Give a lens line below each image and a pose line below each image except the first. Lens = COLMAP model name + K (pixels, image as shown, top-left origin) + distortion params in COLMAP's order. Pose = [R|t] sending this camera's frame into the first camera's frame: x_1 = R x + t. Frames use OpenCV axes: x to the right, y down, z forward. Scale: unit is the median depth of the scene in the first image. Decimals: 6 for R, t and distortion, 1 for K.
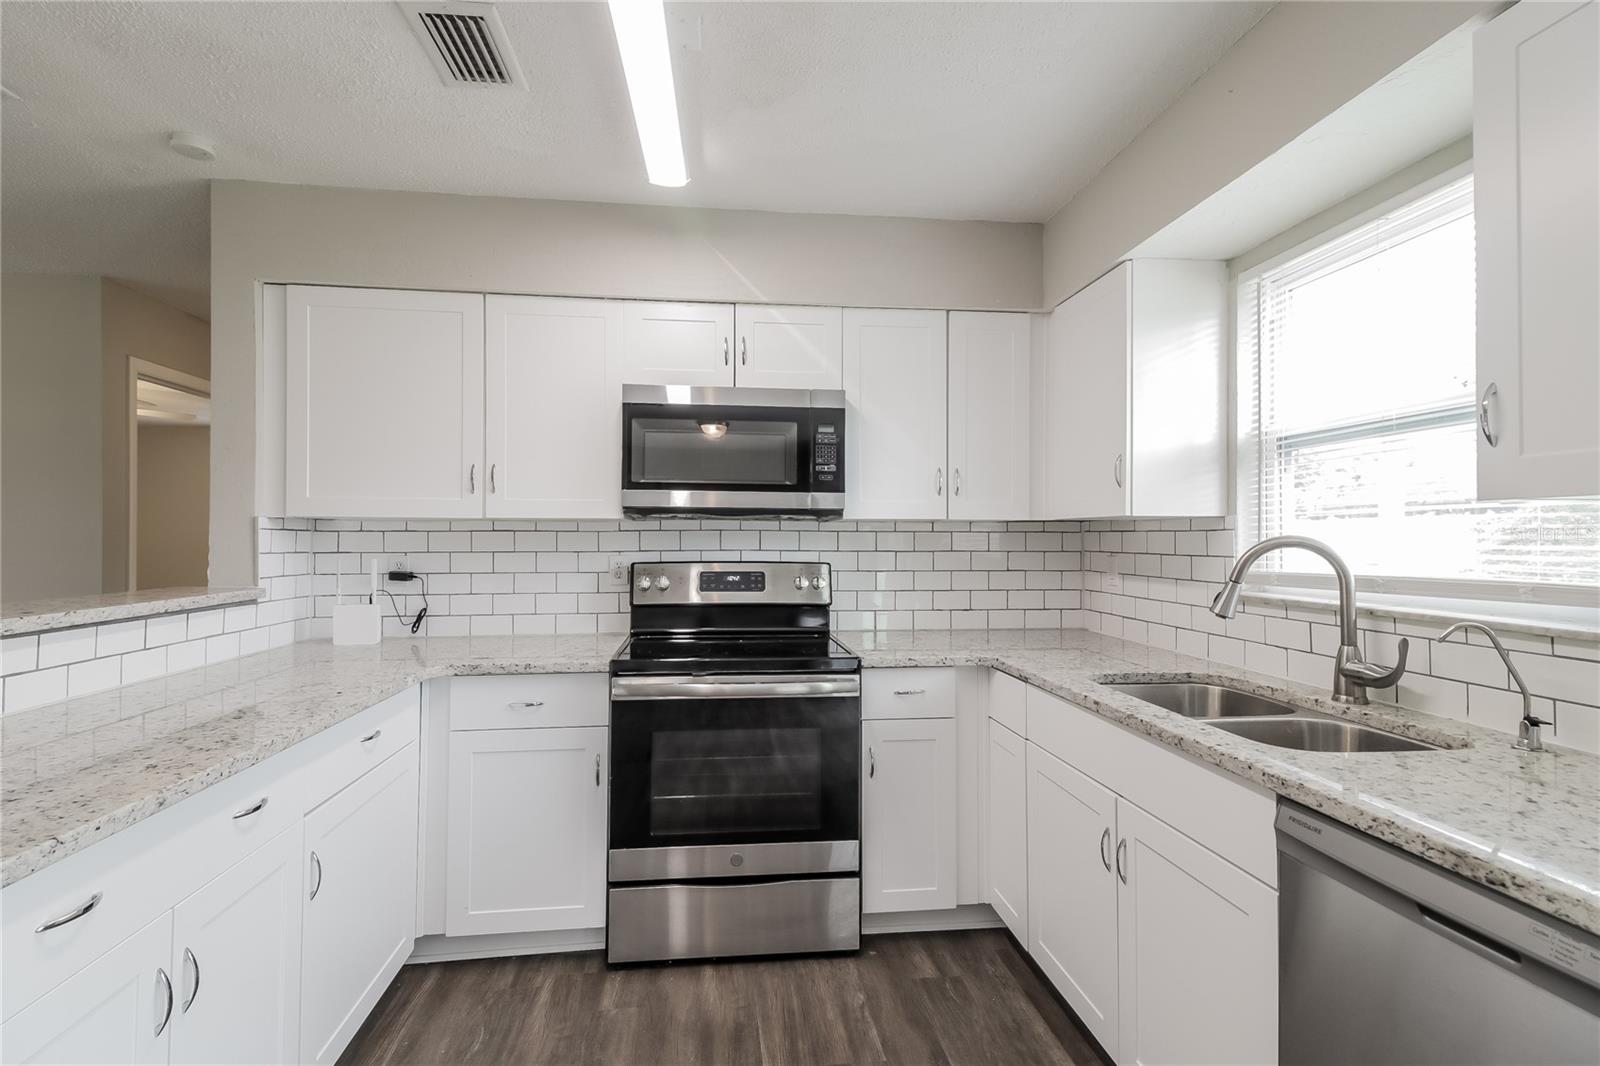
lens RADIAL K [[750.1, 0, 798.2], [0, 750.1, 524.0], [0, 0, 1]] dist [0.011680, -0.016040]
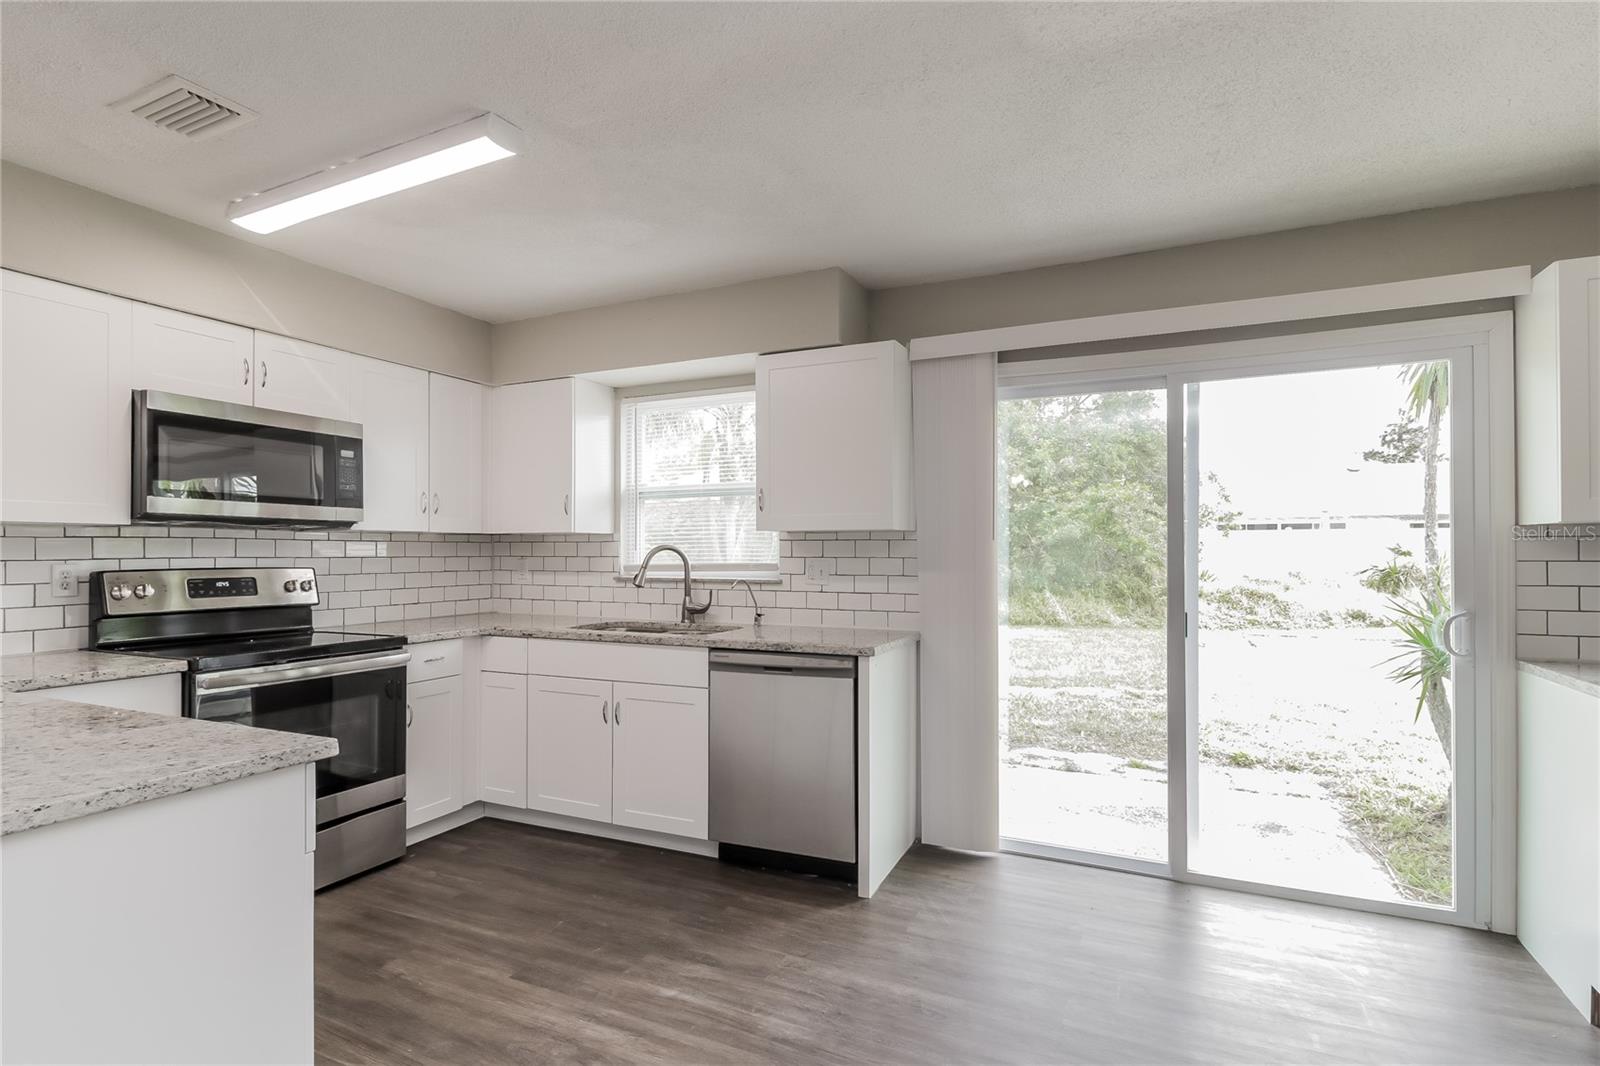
lens RADIAL K [[758.6, 0, 821.3], [0, 758.6, 542.5], [0, 0, 1]] dist [0.016081, -0.016907]
pose [[0.497804, 0.007679, 0.867256, -0.691861], [-0.014653, 0.999893, -0.000443, 0.003436], [-0.867166, -0.012487, 0.497863, -0.287997]]
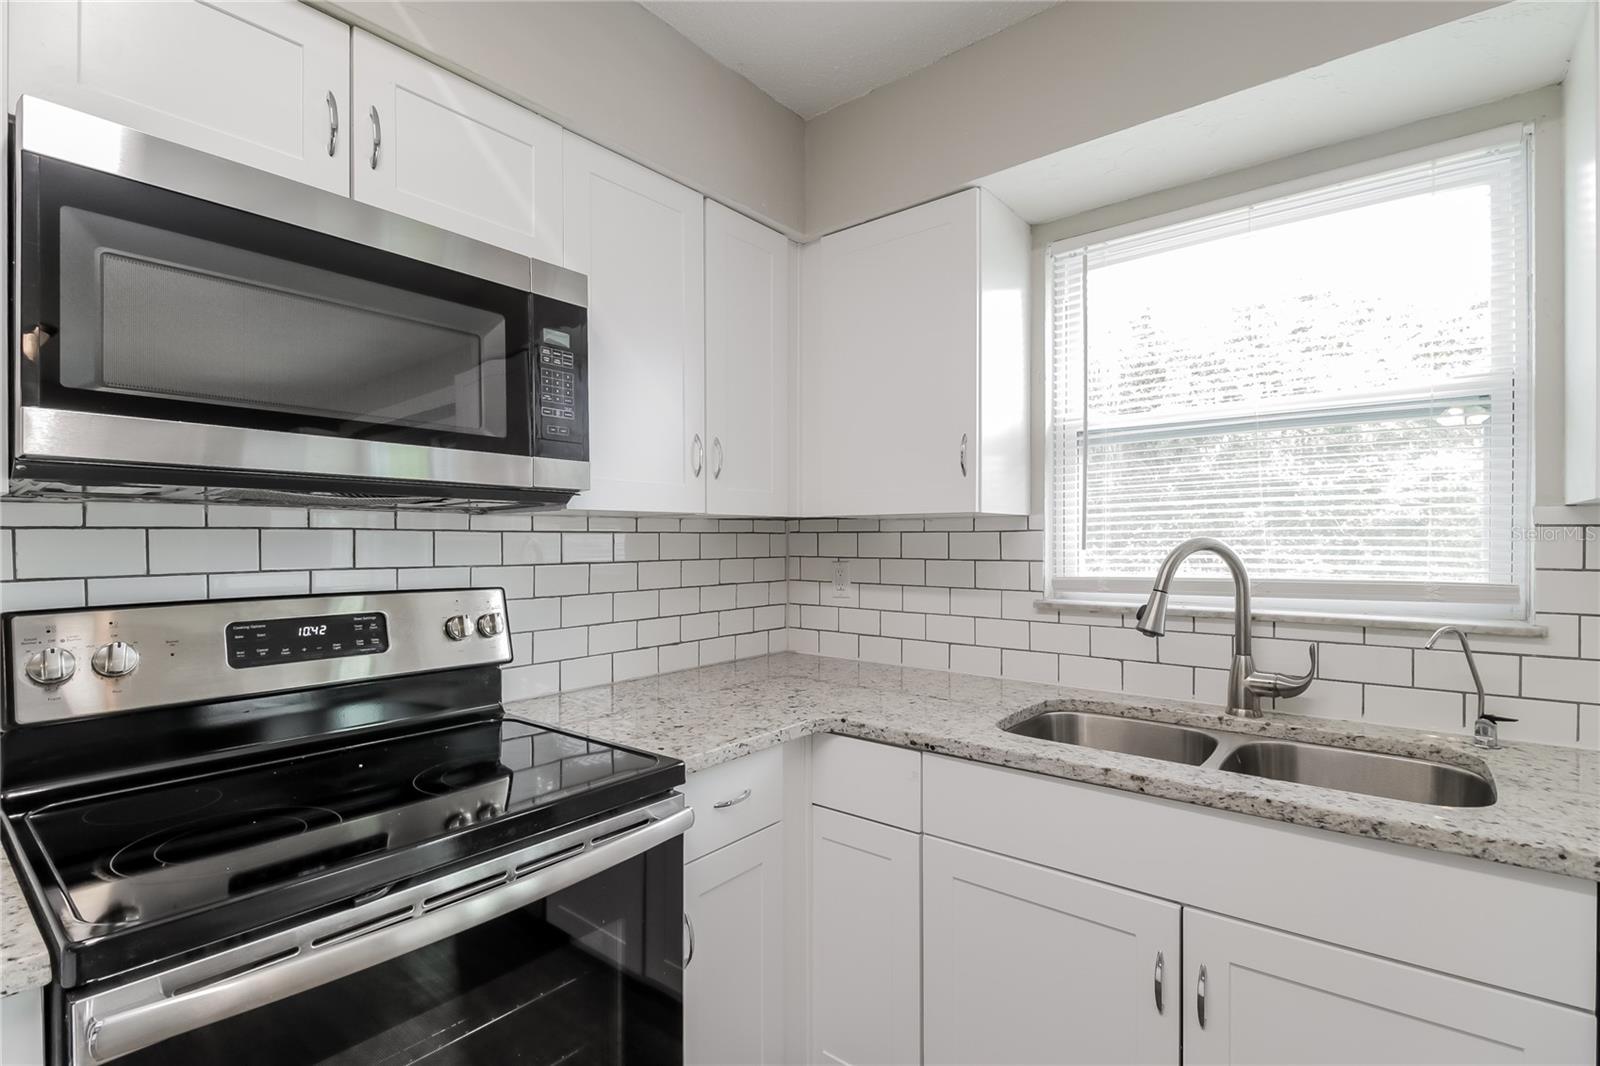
lens RADIAL K [[741.8, 0, 797.5], [0, 741.8, 539.0], [0, 0, 1]] dist [0.002941, -0.006241]
pose [[0.715359, -0.004711, 0.698741, -0.226771], [-0.008790, 0.999837, 0.015740, 0.005861], [-0.698702, -0.017402, 0.715202, 0.538262]]
